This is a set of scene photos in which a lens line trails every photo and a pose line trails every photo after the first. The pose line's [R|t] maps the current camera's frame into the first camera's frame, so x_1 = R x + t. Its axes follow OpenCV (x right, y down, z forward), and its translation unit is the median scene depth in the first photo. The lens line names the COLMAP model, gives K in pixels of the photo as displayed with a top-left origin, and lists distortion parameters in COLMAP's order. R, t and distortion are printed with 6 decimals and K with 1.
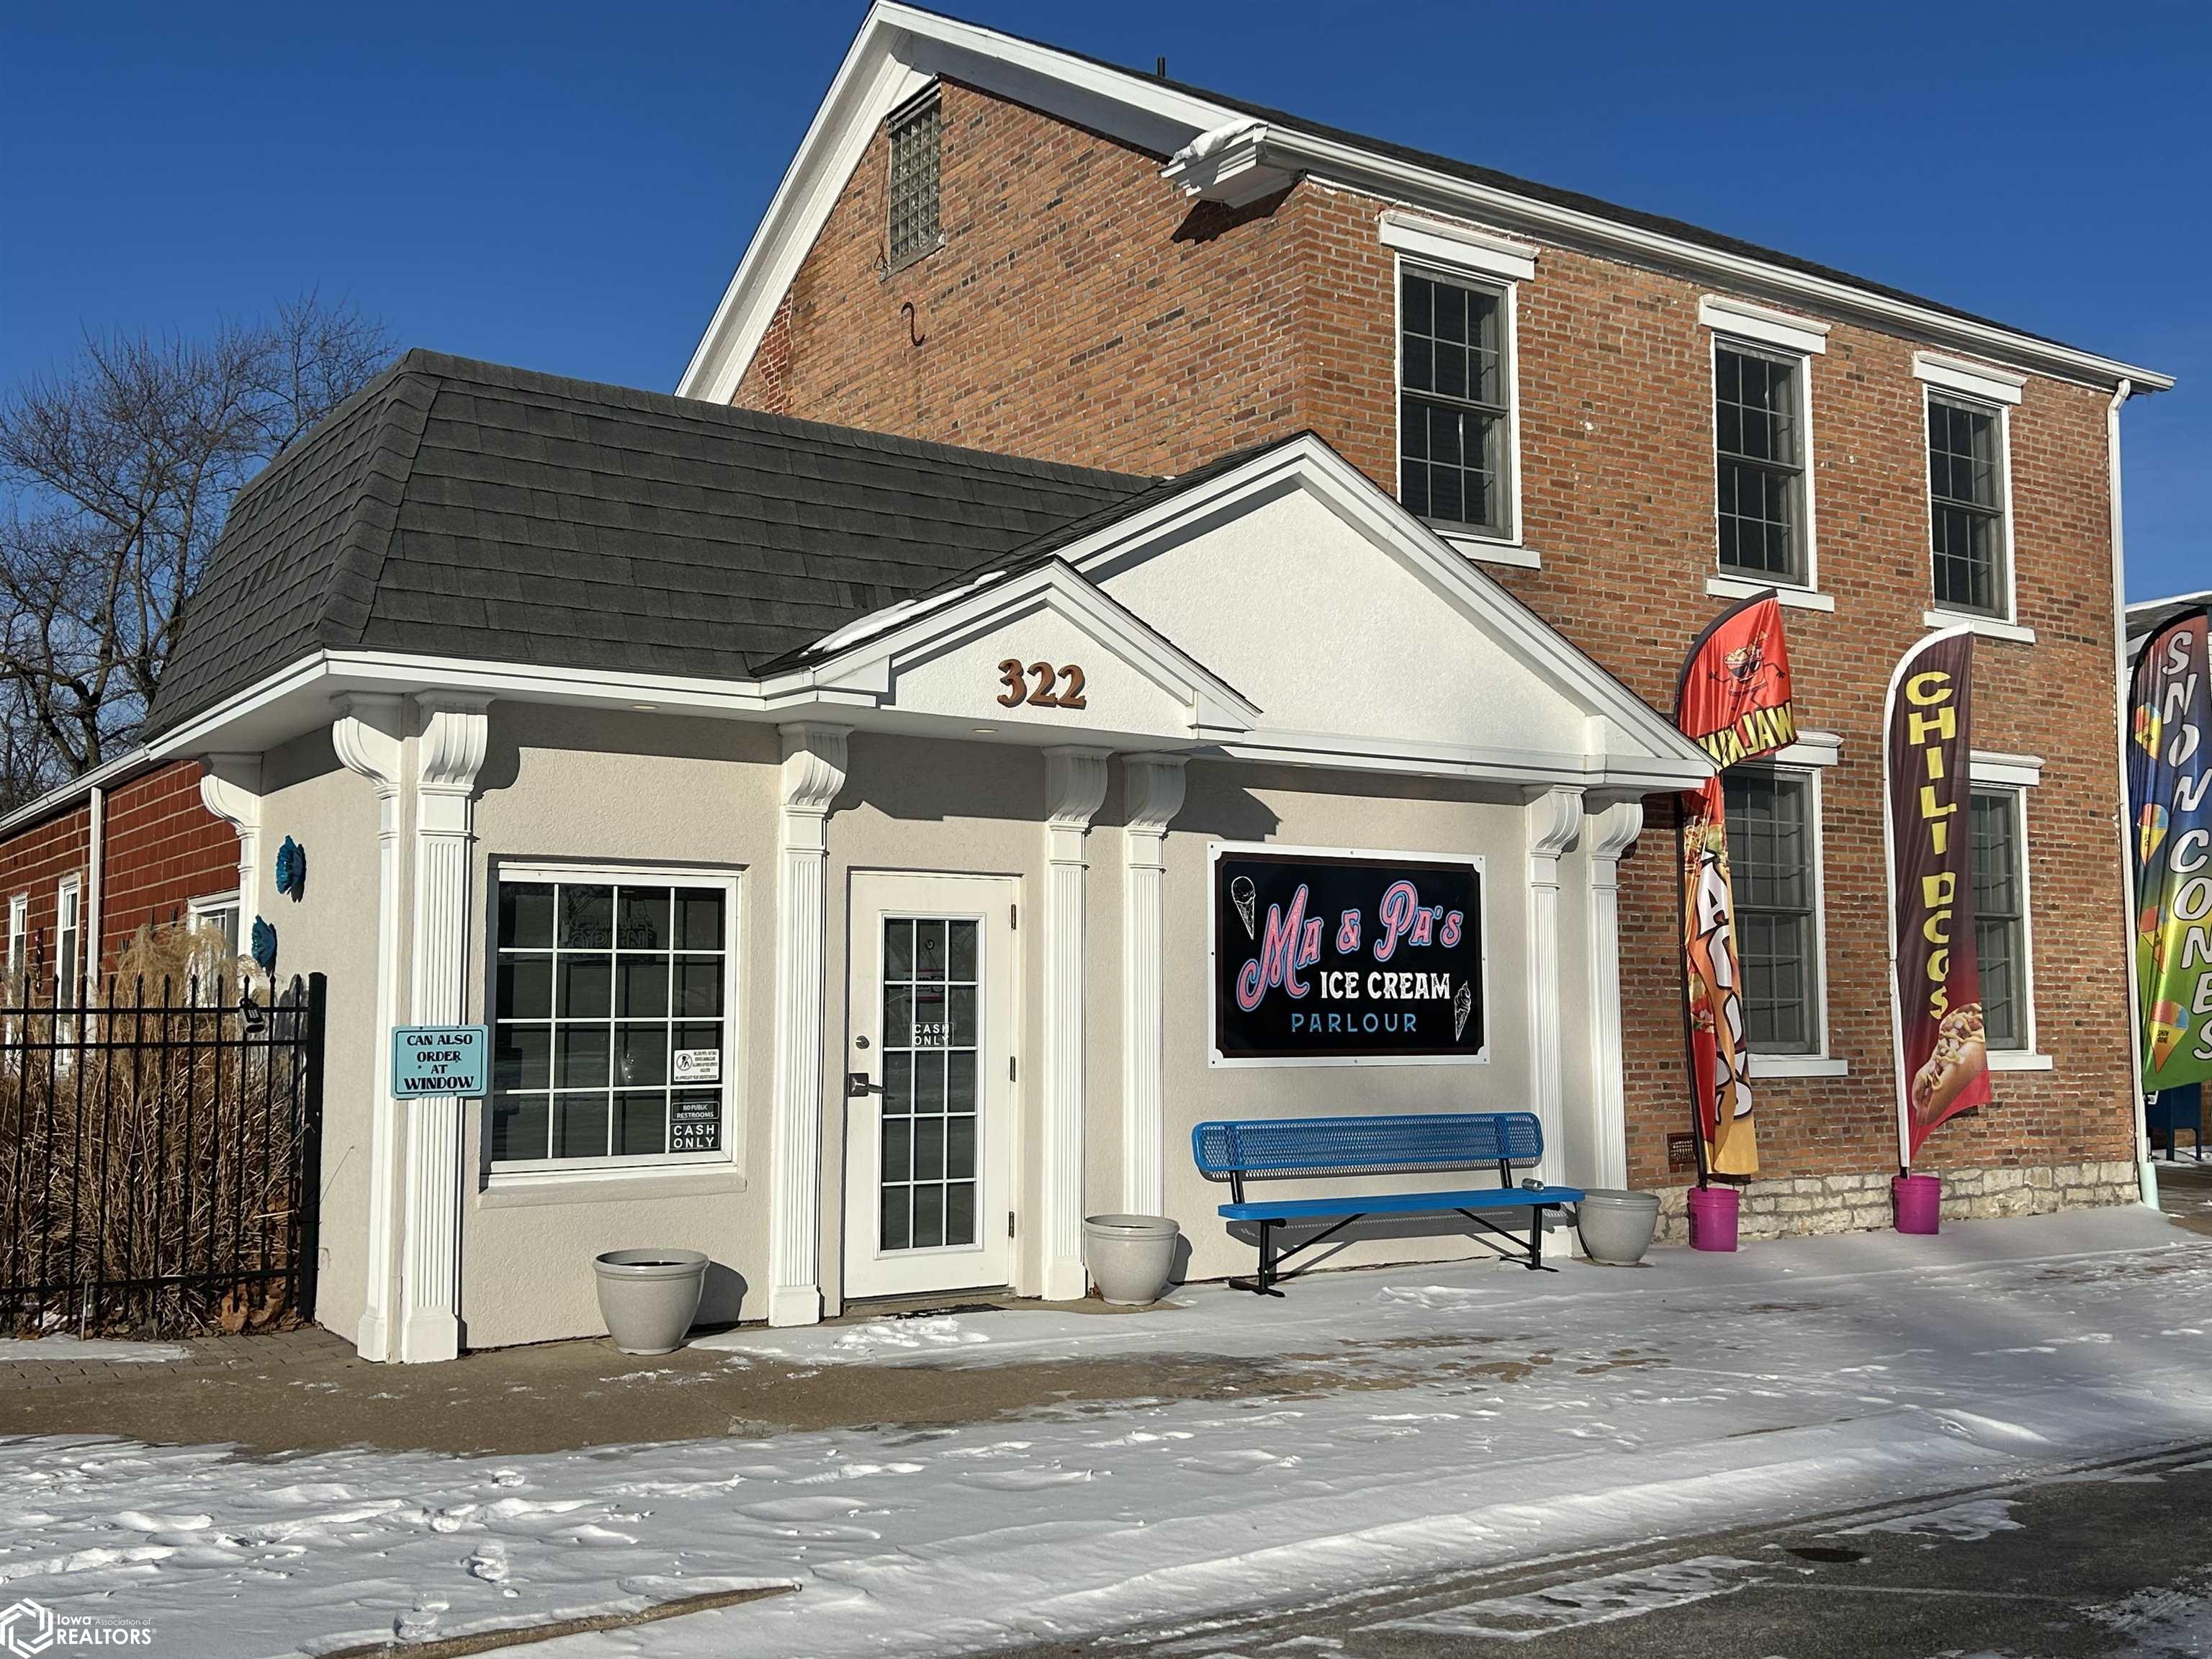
lens RADIAL K [[2184.8, 0, 1115.3], [0, 2184.8, 830.9], [0, 0, 1]] dist [0.061208, 0.000000]
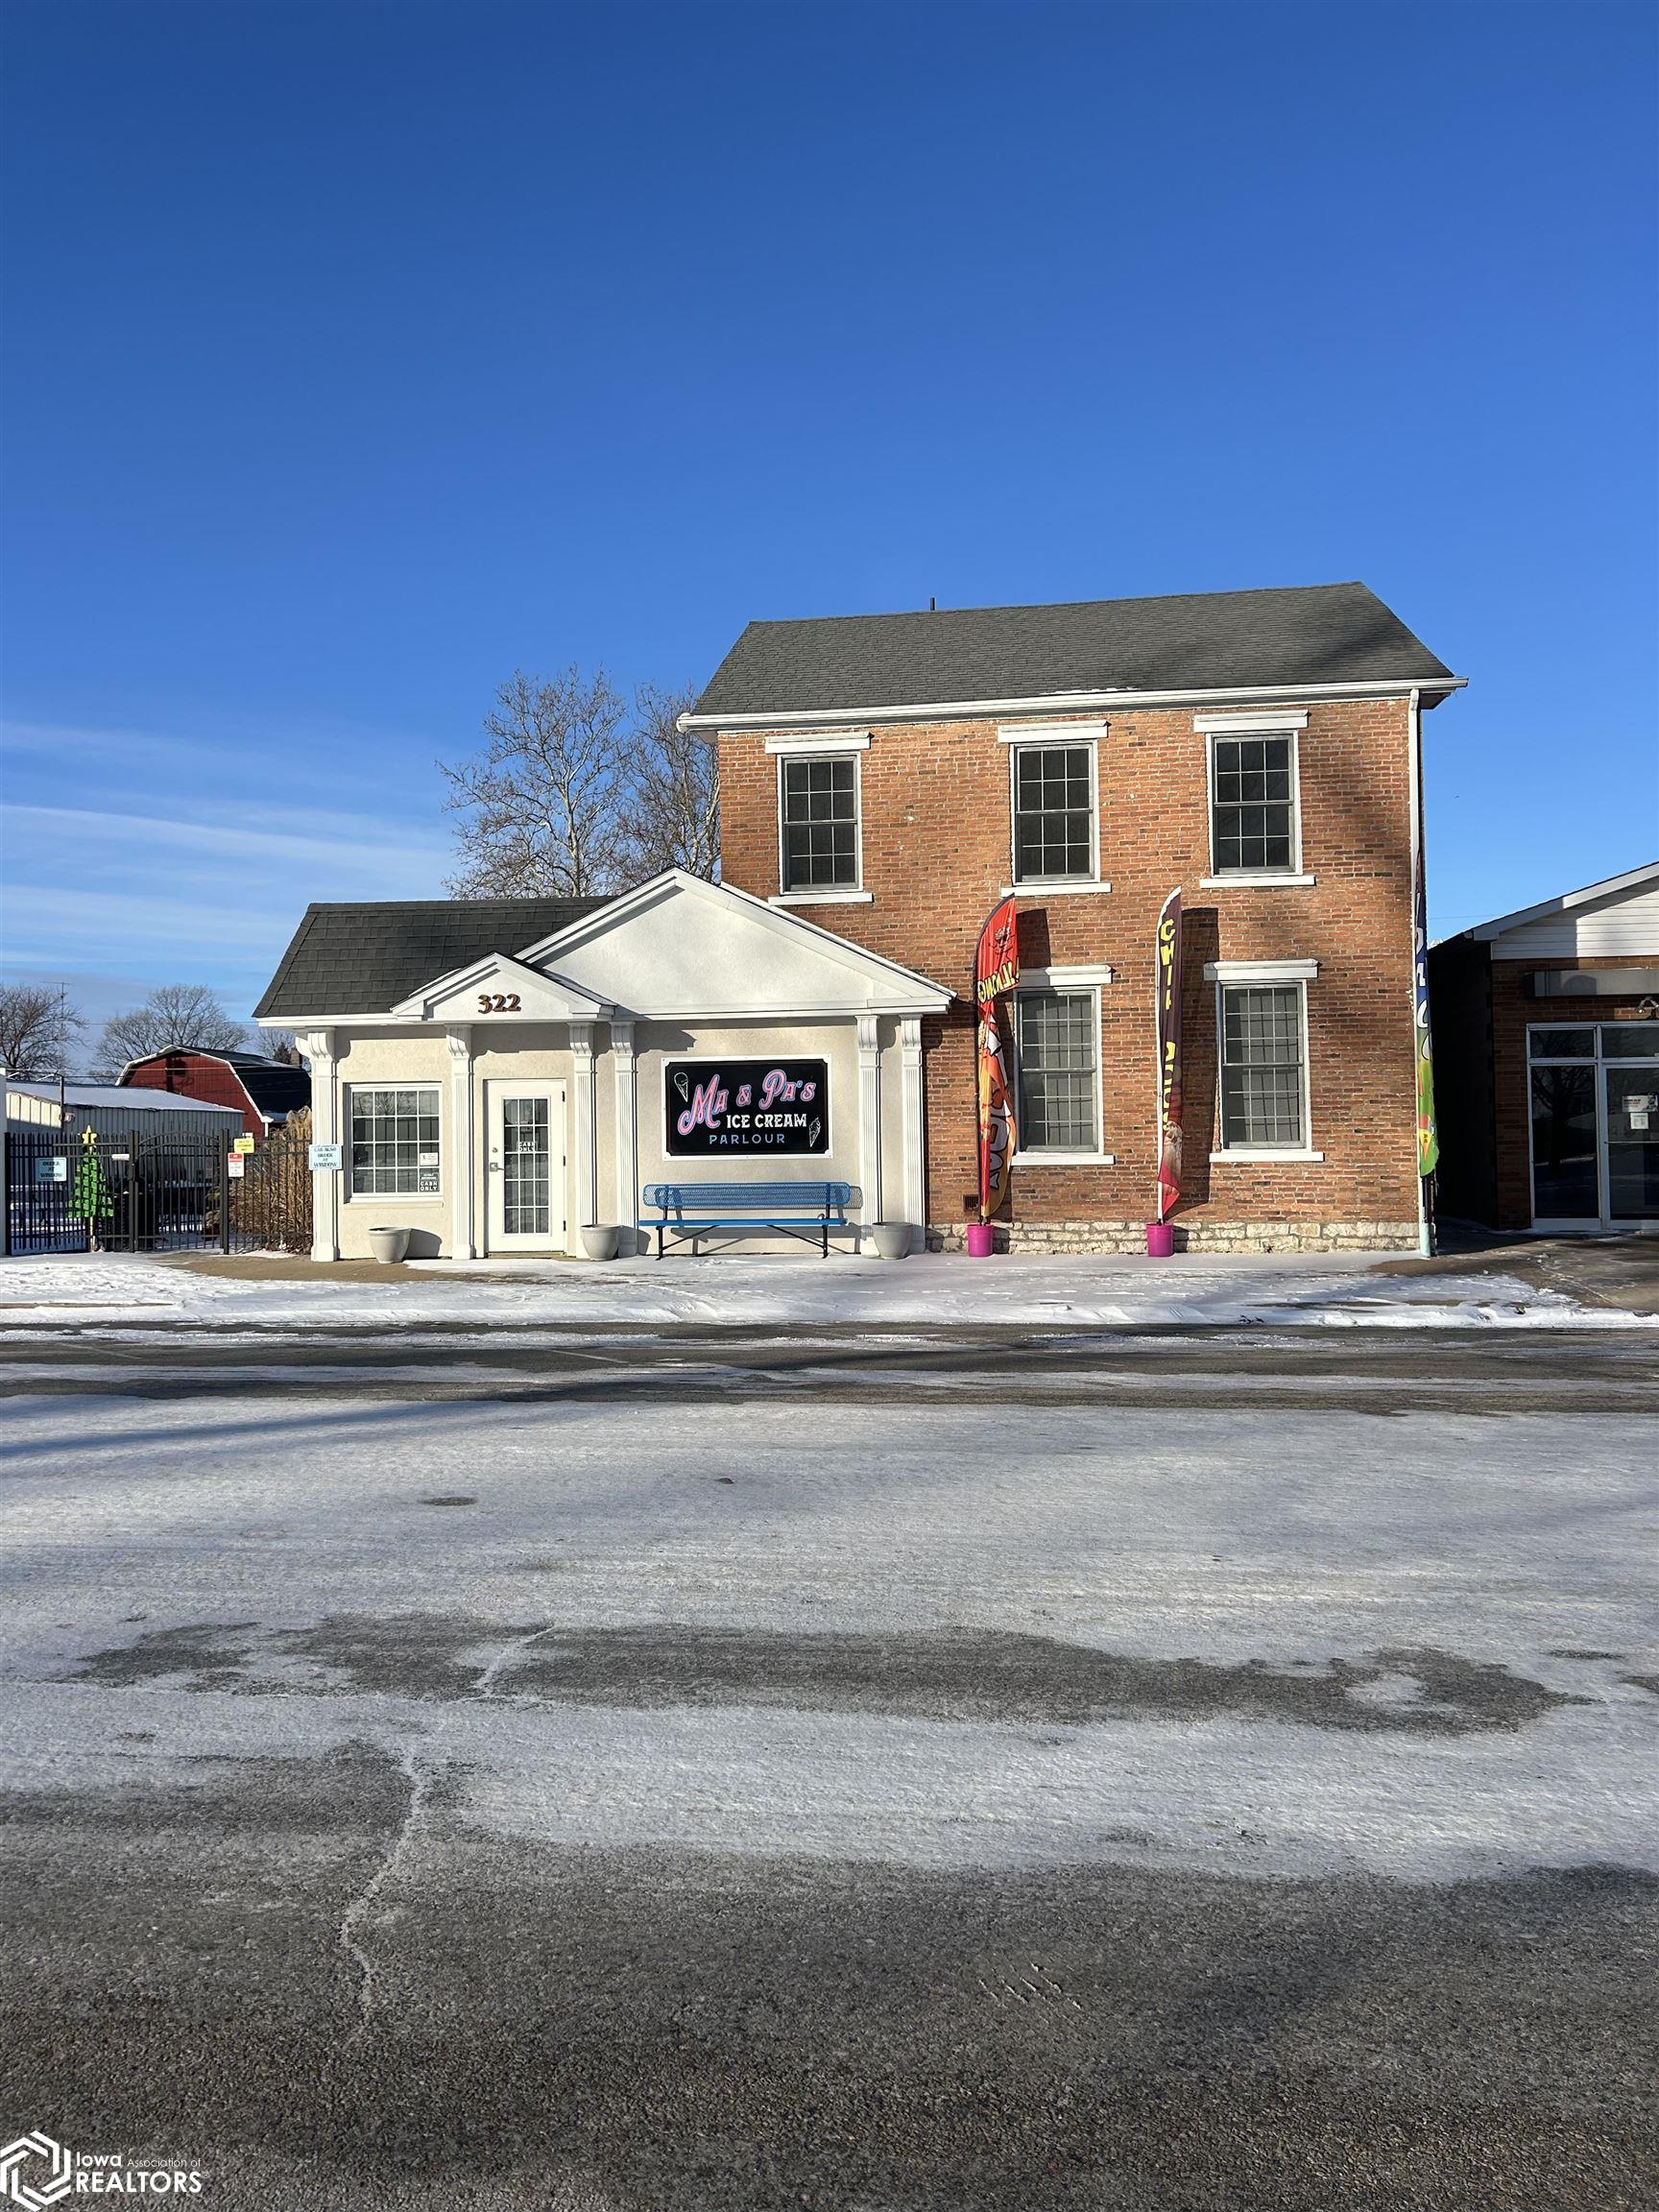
lens RADIAL K [[1629.1, 0, 813.0], [0, 1629.1, 1116.5], [0, 0, 1]] dist [0.132344, -0.007028]
pose [[0.752160, -0.028328, -0.658372, 1.142942], [0.066736, 0.997214, 0.033335, 0.017824], [0.655593, -0.069010, 0.751954, -0.127952]]
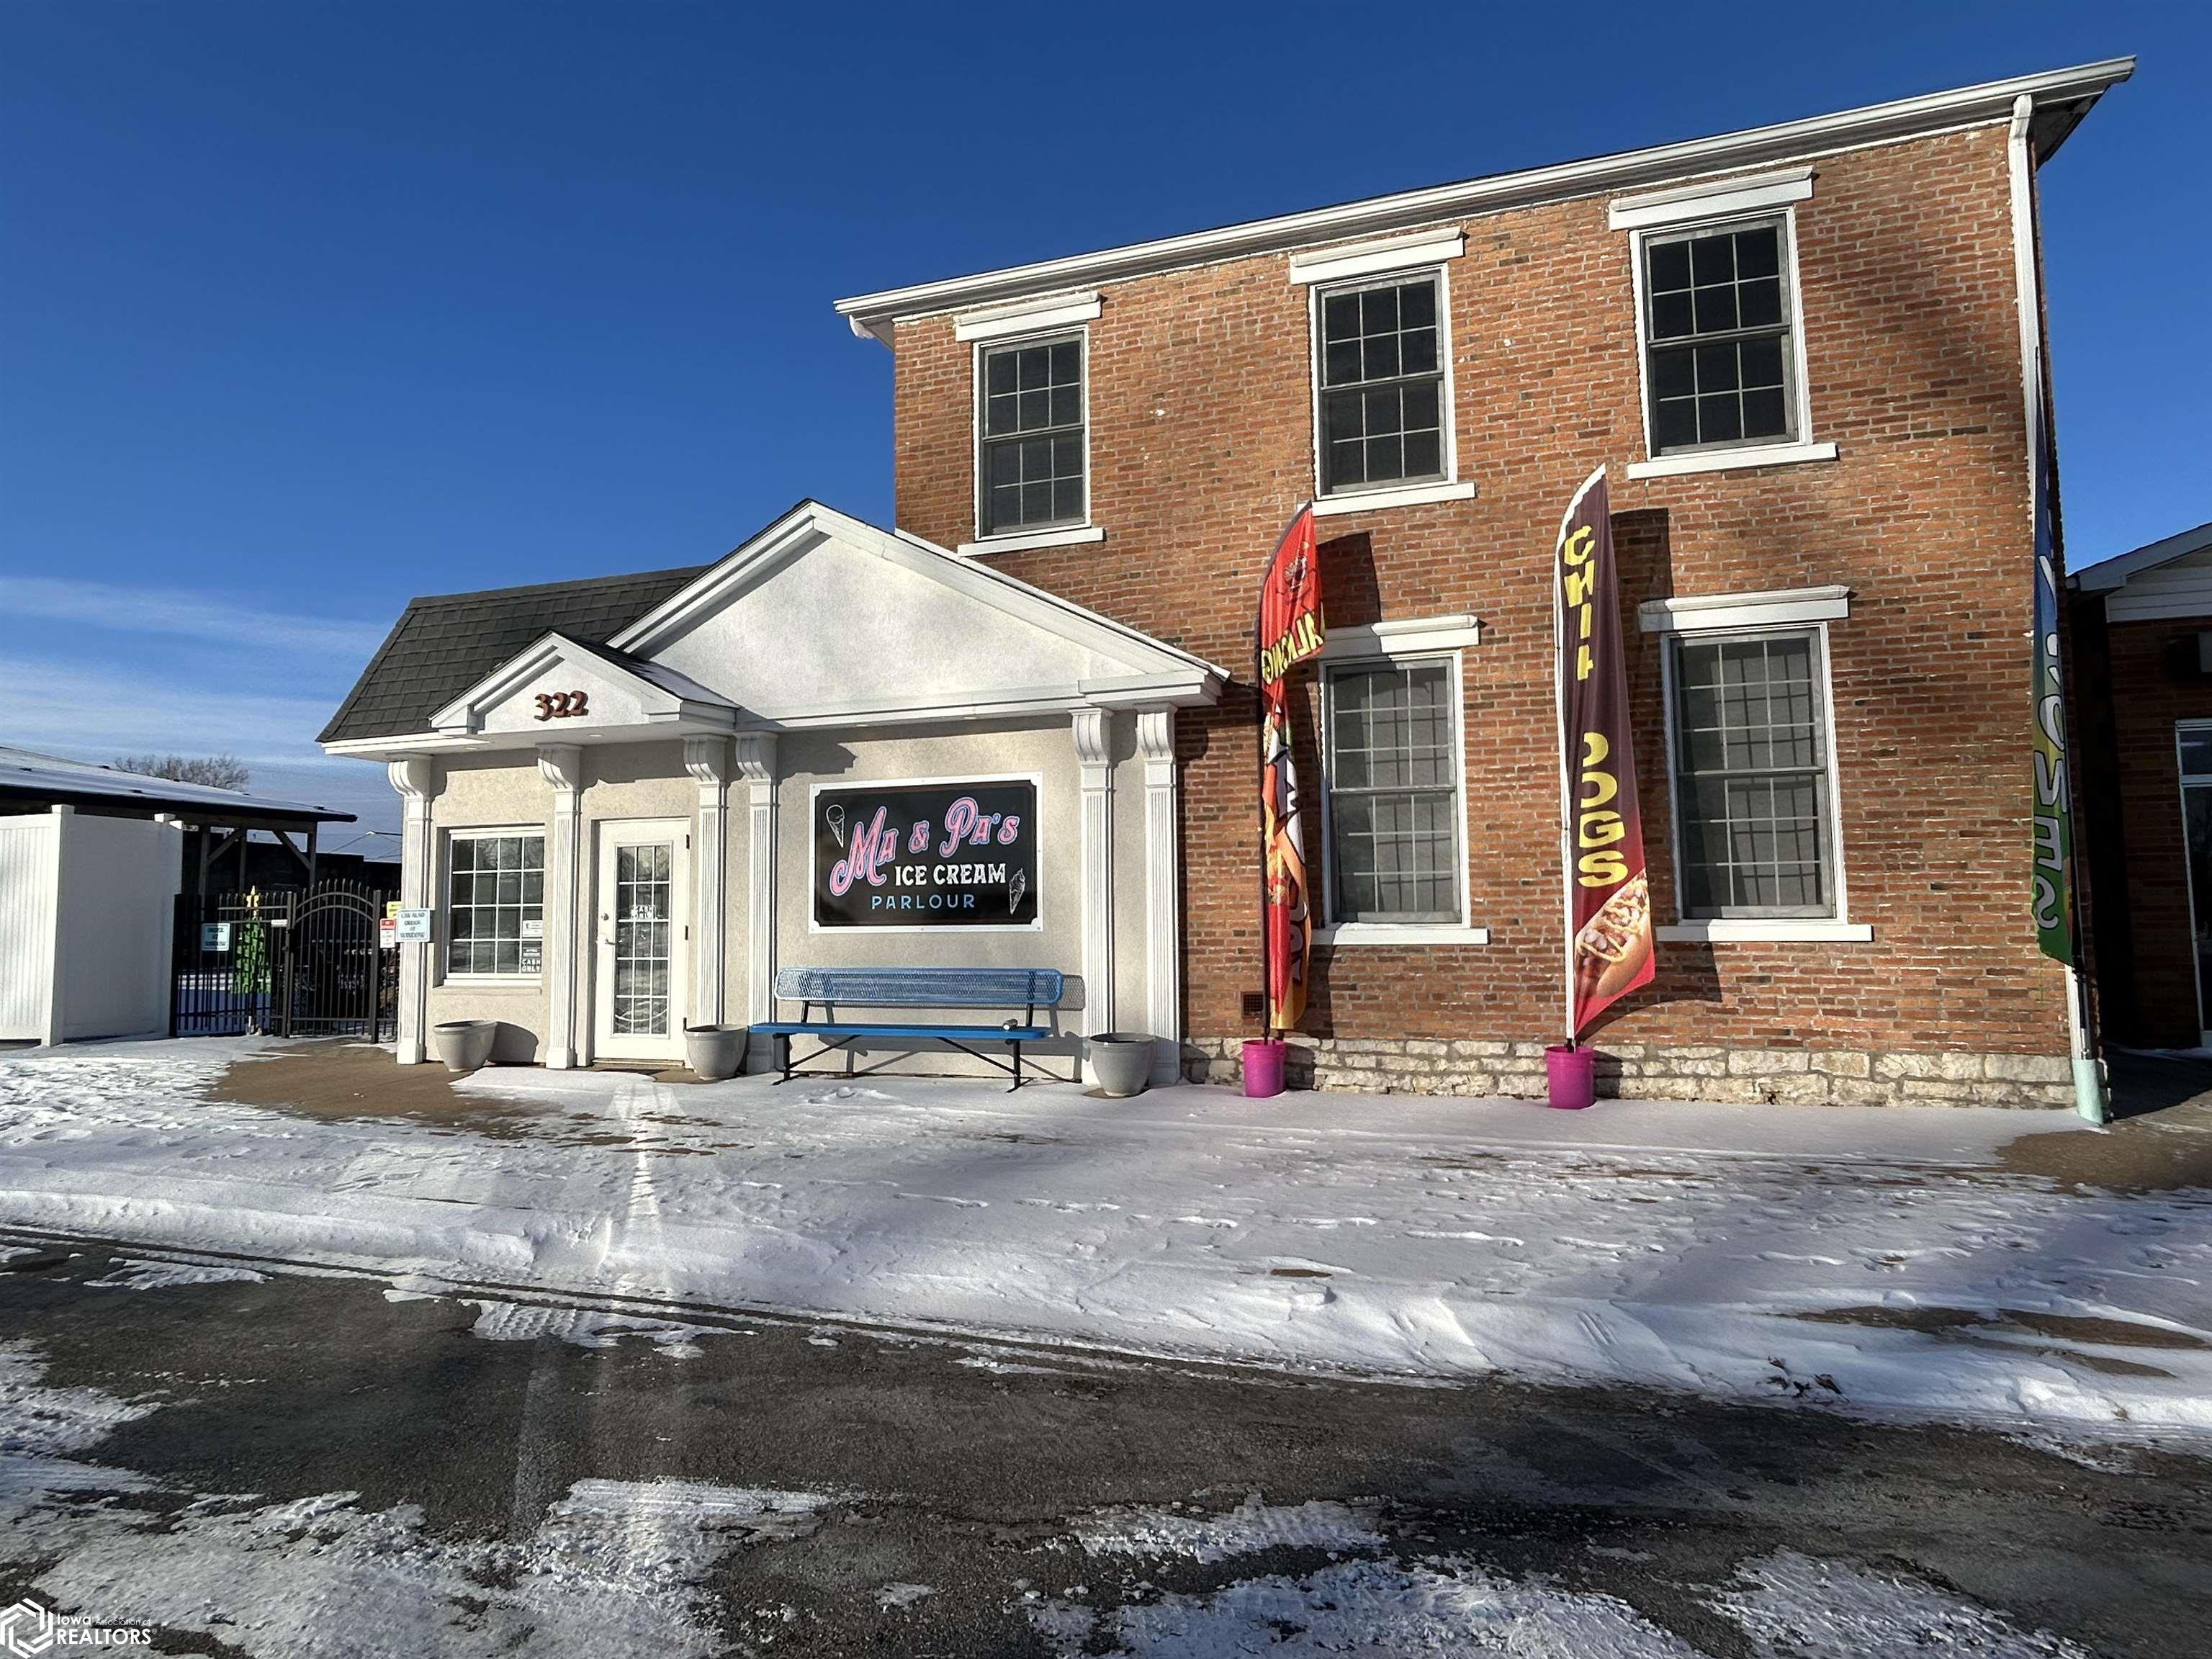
lens RADIAL K [[1178.6, 0, 1111.1], [0, 1178.6, 839.0], [0, 0, 1]] dist [-0.002436, 0.009472]
pose [[0.622547, -0.064082, -0.779955, 0.748415], [0.072564, 0.997075, -0.024001, 0.071794], [0.779211, -0.041655, 0.625376, 0.599527]]
